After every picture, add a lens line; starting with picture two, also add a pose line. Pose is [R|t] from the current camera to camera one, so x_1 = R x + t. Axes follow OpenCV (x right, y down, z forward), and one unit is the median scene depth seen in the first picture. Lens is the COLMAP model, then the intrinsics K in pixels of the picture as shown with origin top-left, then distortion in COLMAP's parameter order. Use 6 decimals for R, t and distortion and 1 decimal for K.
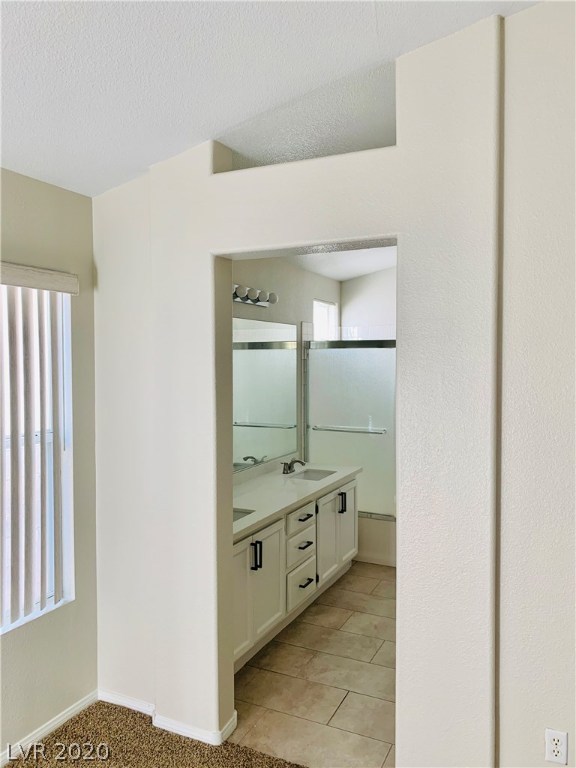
lens RADIAL K [[591.6, 0, 287.7], [0, 591.6, 381.8], [0, 0, 1]] dist [0.064312, -0.027833]
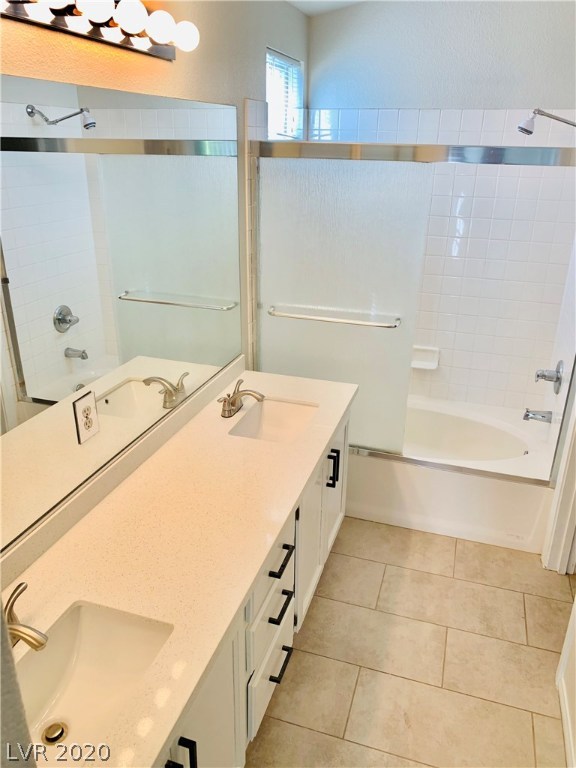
lens RADIAL K [[591.6, 0, 287.8], [0, 591.6, 390.4], [0, 0, 1]] dist [0.064312, -0.027833]
pose [[0.990574, -0.029786, 0.133701, -0.017345], [-0.014157, 0.948583, 0.316211, -0.028207], [-0.136246, -0.315123, 0.939220, 0.450597]]
